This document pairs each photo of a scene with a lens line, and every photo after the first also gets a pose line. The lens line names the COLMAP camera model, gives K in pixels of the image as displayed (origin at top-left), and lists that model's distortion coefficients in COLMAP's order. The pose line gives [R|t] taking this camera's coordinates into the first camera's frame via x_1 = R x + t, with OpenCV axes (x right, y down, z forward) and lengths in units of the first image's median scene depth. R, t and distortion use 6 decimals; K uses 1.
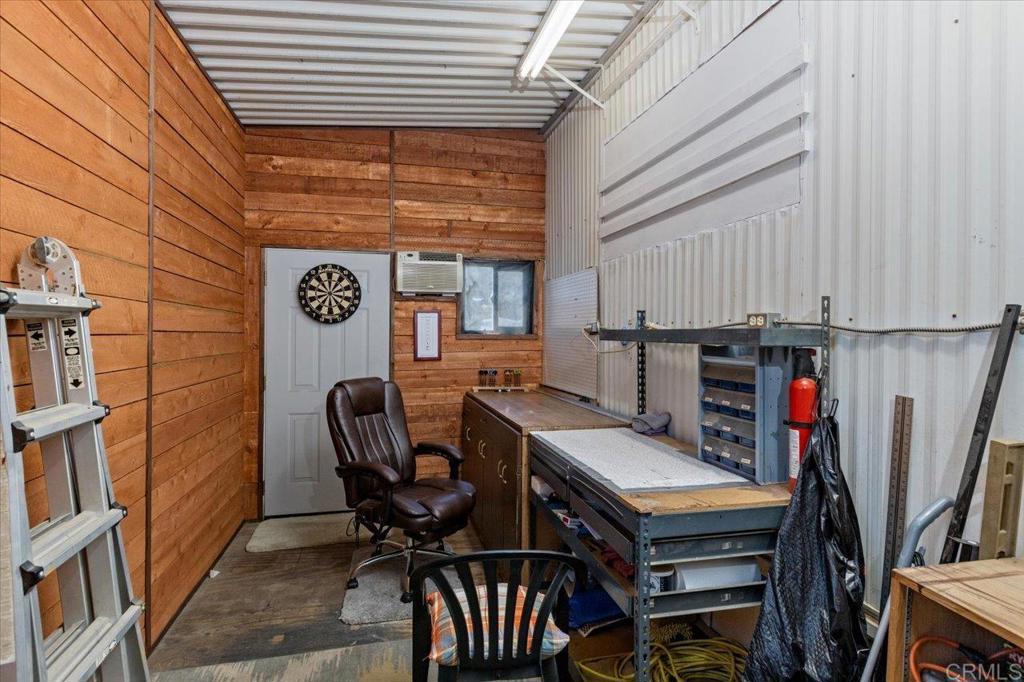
lens RADIAL K [[479.7, 0, 512.1], [0, 479.7, 334.3], [0, 0, 1]] dist [-0.001513, -0.000394]
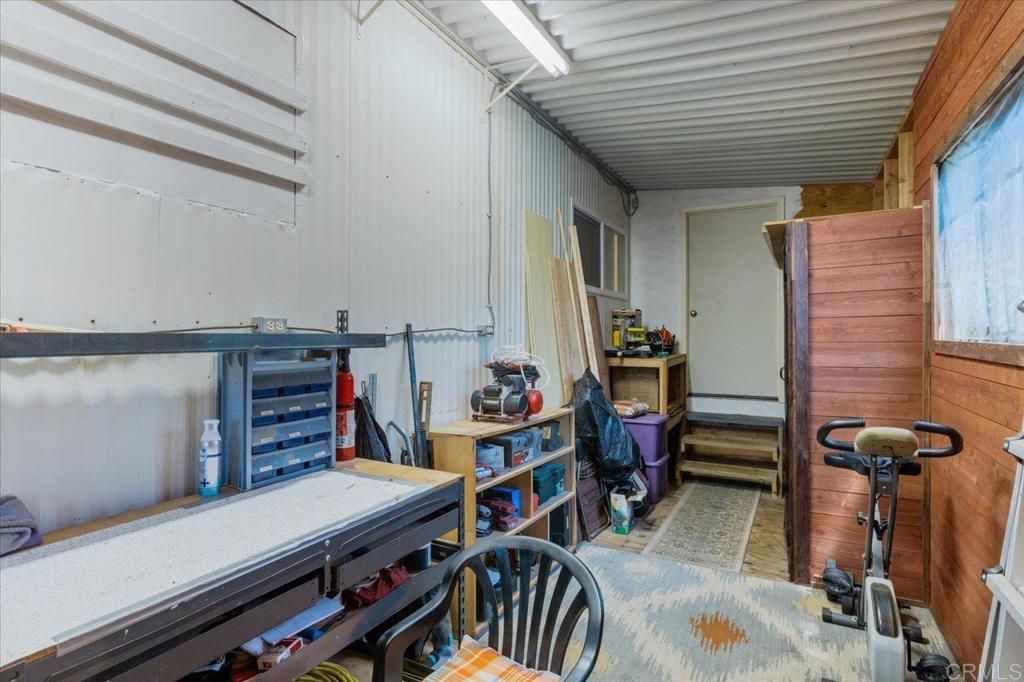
lens RADIAL K [[479.7, 0, 512.1], [0, 479.7, 334.3], [0, 0, 1]] dist [-0.001513, -0.000394]
pose [[-0.704648, 0.006593, 0.709526, -0.584613], [0.005062, 0.999978, -0.004265, -0.001635], [-0.709539, 0.000586, -0.704666, 1.431764]]
